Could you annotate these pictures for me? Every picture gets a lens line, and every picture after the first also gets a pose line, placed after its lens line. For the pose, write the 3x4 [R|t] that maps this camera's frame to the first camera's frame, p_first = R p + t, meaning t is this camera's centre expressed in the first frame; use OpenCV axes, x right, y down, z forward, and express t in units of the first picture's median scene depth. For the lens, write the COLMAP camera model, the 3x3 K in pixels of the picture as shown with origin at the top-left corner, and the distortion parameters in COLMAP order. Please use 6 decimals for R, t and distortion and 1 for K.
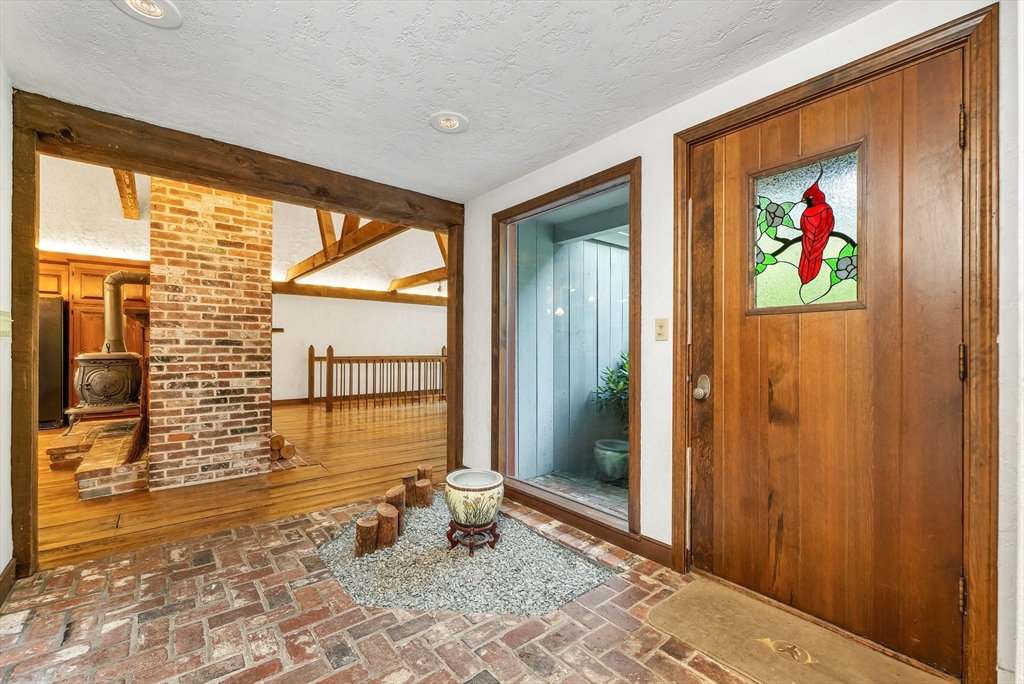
lens RADIAL K [[432.9, 0, 514.6], [0, 432.9, 346.6], [0, 0, 1]] dist [0.000649, -0.000440]
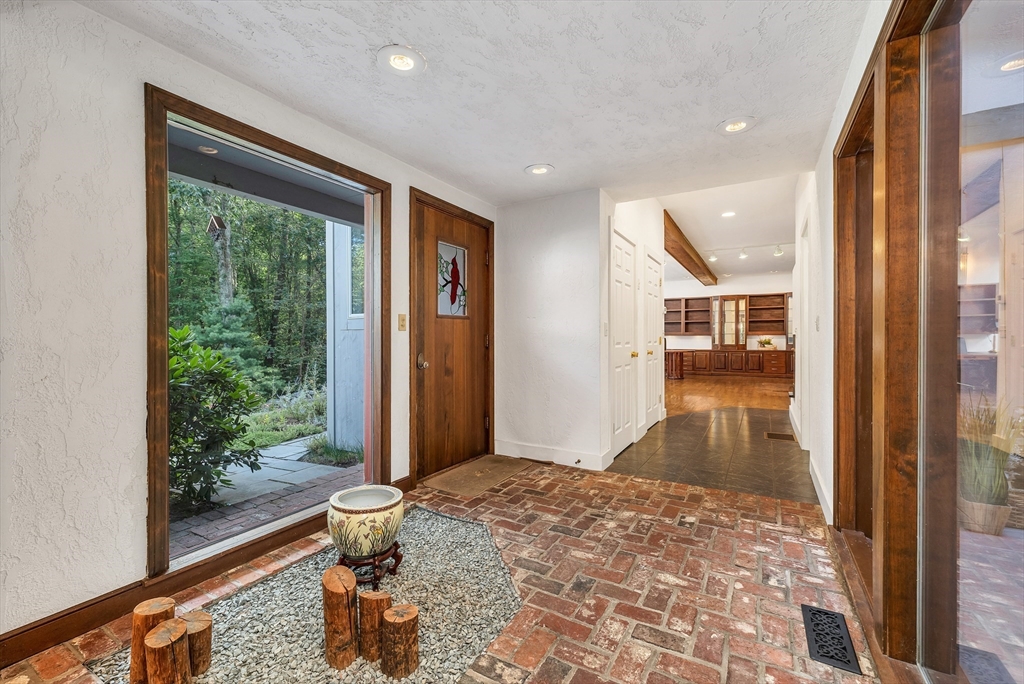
lens RADIAL K [[432.9, 0, 509.2], [0, 432.9, 338.7], [0, 0, 1]] dist [0.000649, -0.000440]
pose [[-0.345907, -0.004259, 0.938259, -1.115286], [-0.005229, 0.999983, 0.002612, 0.006798], [-0.938254, -0.004002, -0.345923, 1.221565]]
